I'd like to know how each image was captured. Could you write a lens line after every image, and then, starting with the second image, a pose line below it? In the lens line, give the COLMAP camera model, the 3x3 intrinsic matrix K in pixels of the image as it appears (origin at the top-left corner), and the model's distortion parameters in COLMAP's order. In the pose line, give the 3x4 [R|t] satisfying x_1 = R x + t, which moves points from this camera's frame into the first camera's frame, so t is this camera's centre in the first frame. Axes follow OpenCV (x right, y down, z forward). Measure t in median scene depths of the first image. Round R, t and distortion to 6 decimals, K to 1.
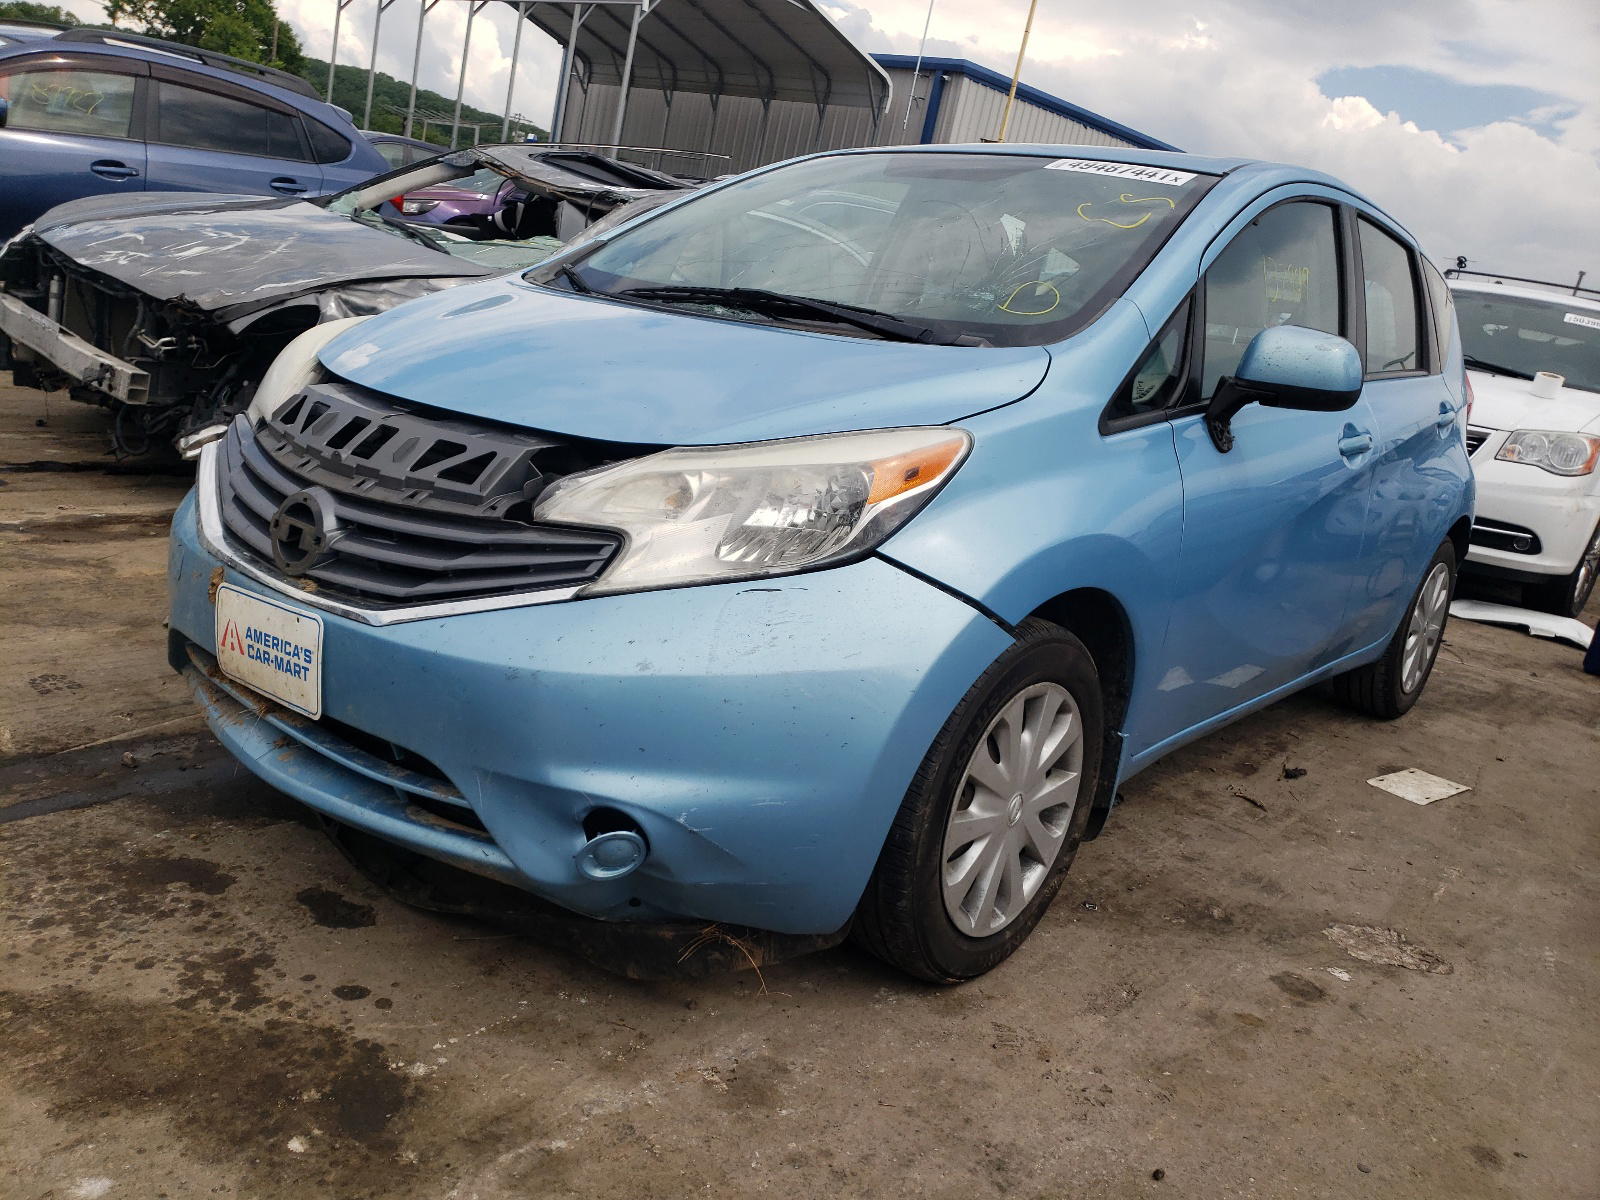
lens RADIAL K [[1279.2, 0, 793.4], [0, 1279.2, 606.3], [0, 0, 1]] dist [0.011416, -0.001209]
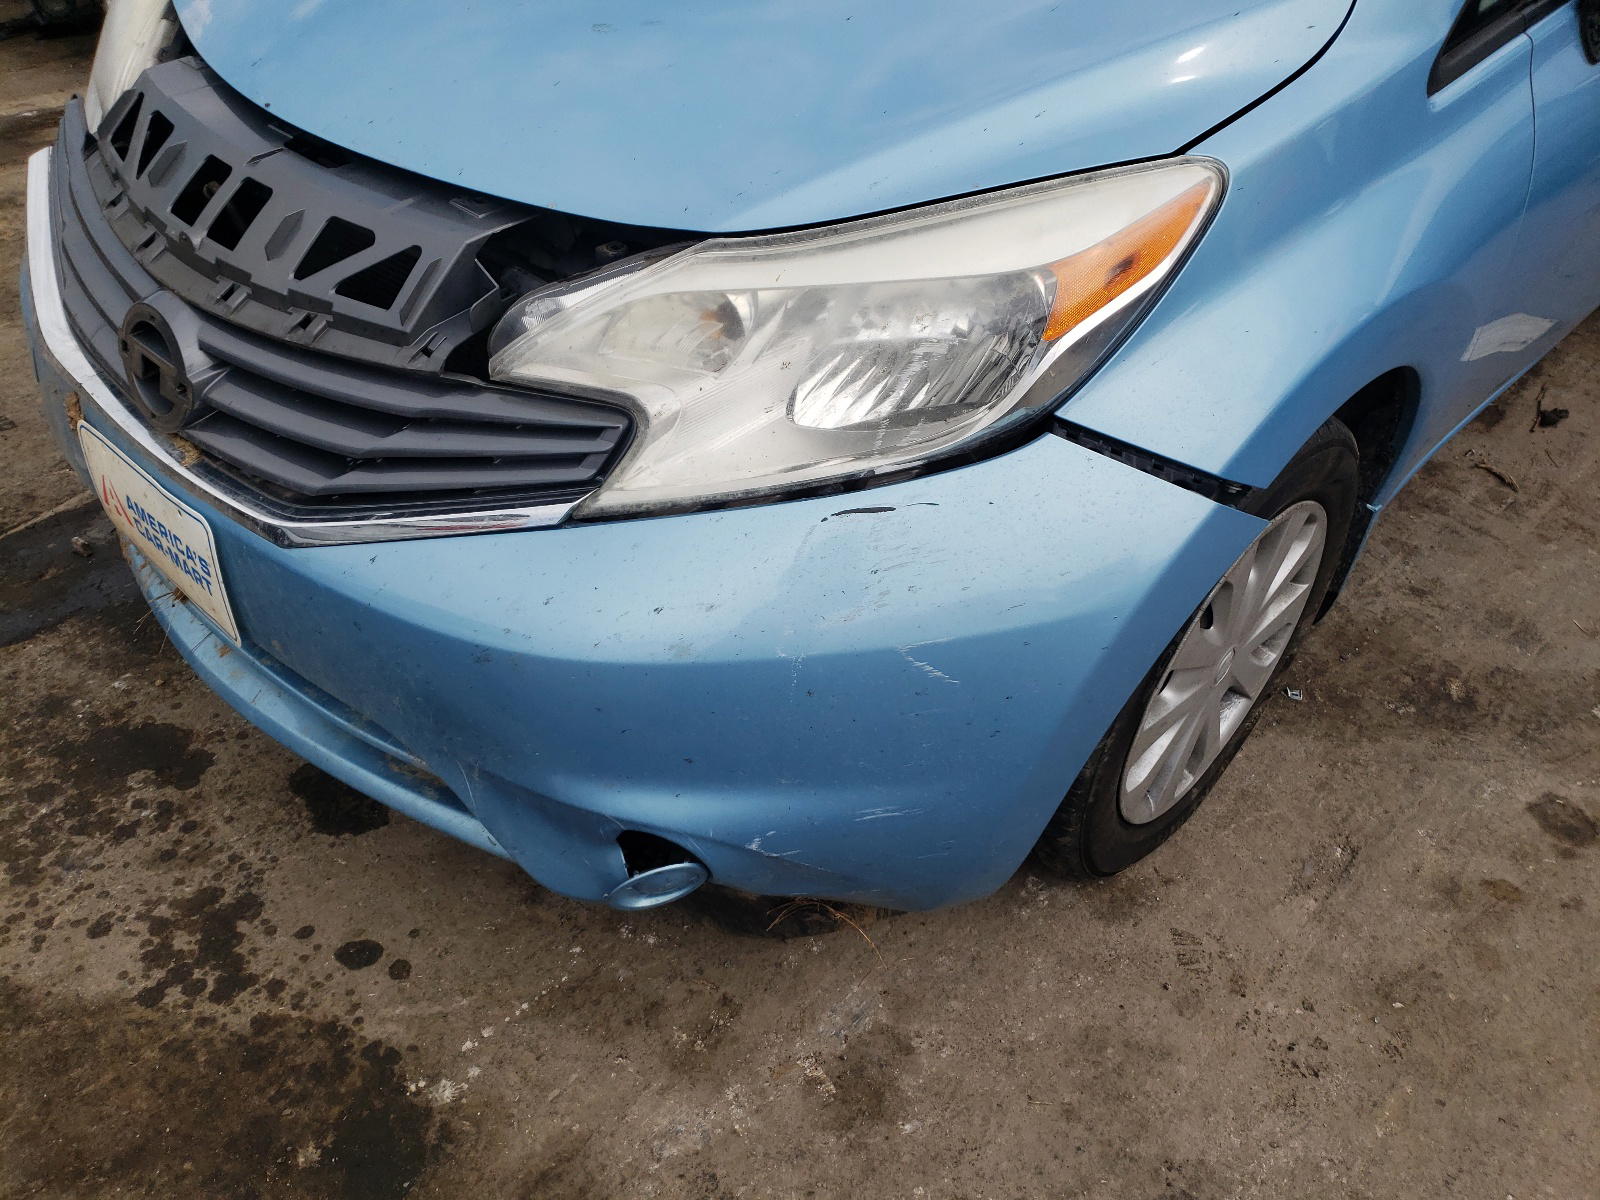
lens RADIAL K [[1279.2, 0, 800.4], [0, 1279.2, 616.7], [0, 0, 1]] dist [0.011416, -0.001209]
pose [[0.996220, -0.008469, -0.086454, -0.002061], [0.043974, 0.907466, 0.417817, -0.203528], [0.074916, -0.420040, 0.904408, 0.382246]]
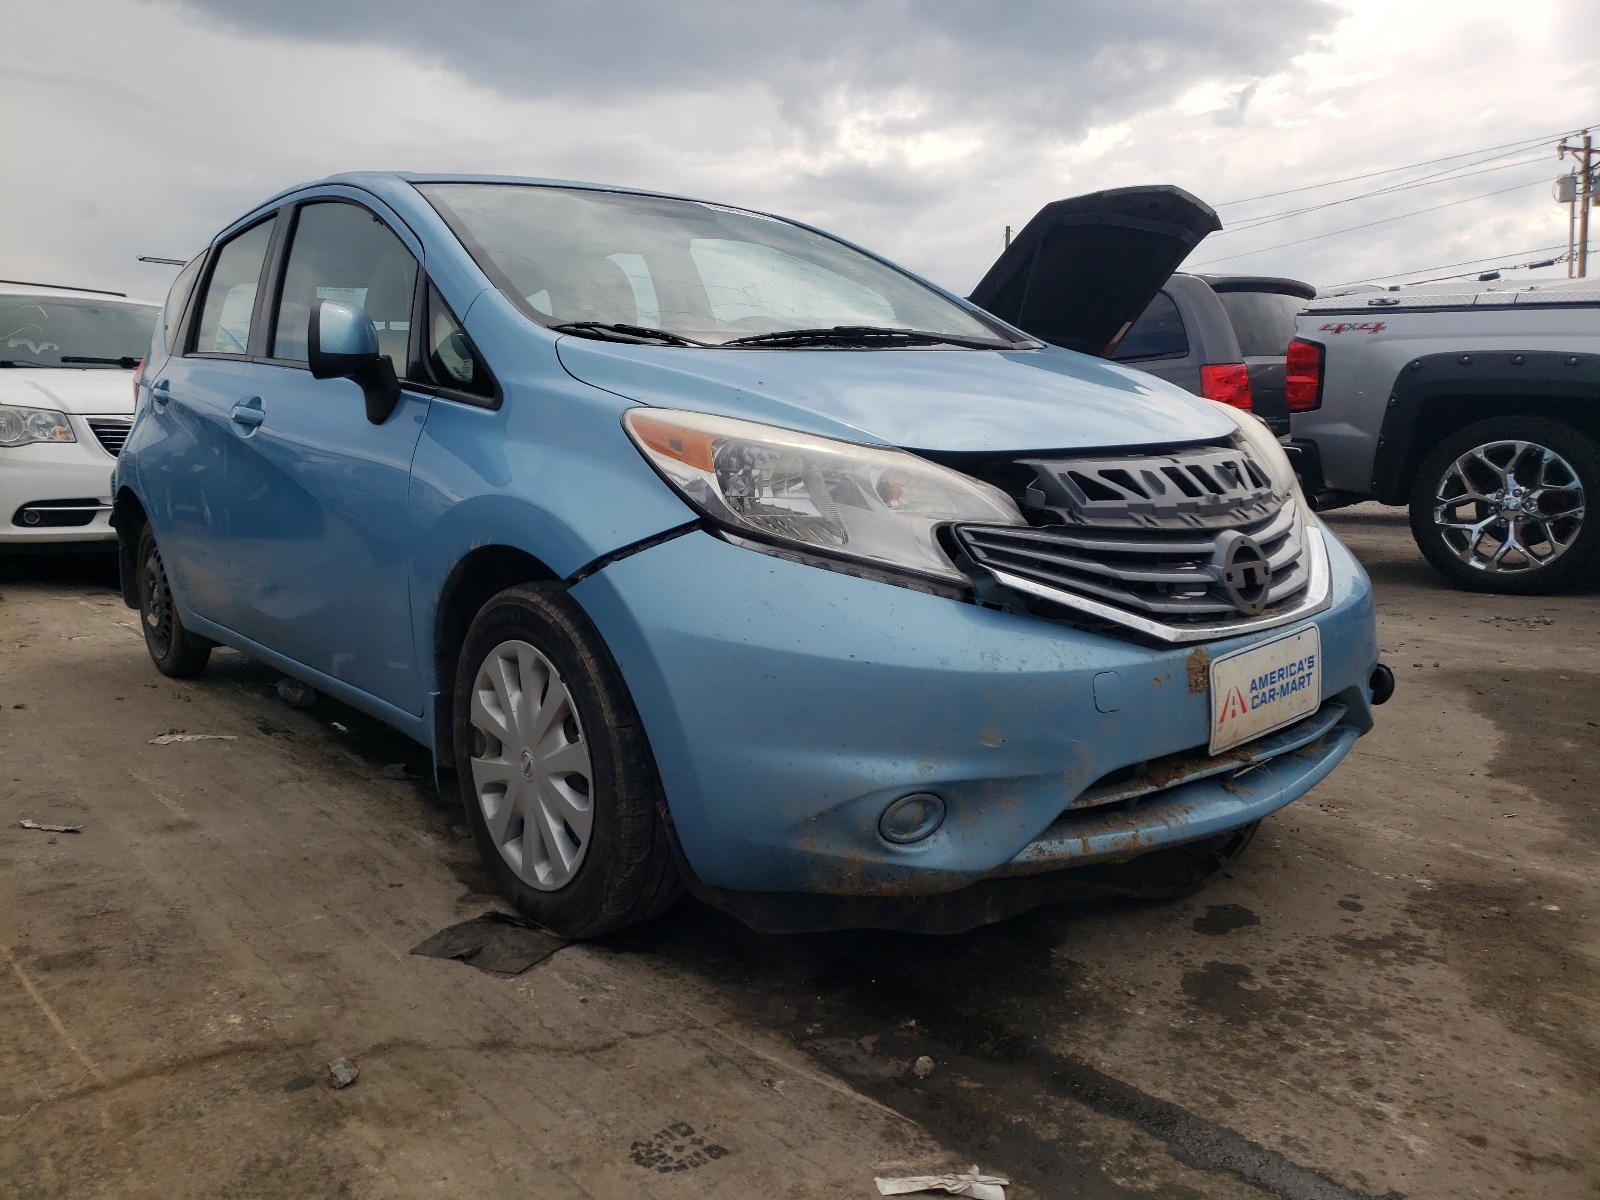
lens RADIAL K [[1176.7, 0, 802.6], [0, 1176.7, 589.9], [0, 0, 1]] dist [0.013223, 0.003533]
pose [[0.205276, -0.288689, 0.935158, -1.381729], [0.283391, 0.932106, 0.225540, -0.369661], [-0.936777, 0.218717, 0.273151, 1.092296]]
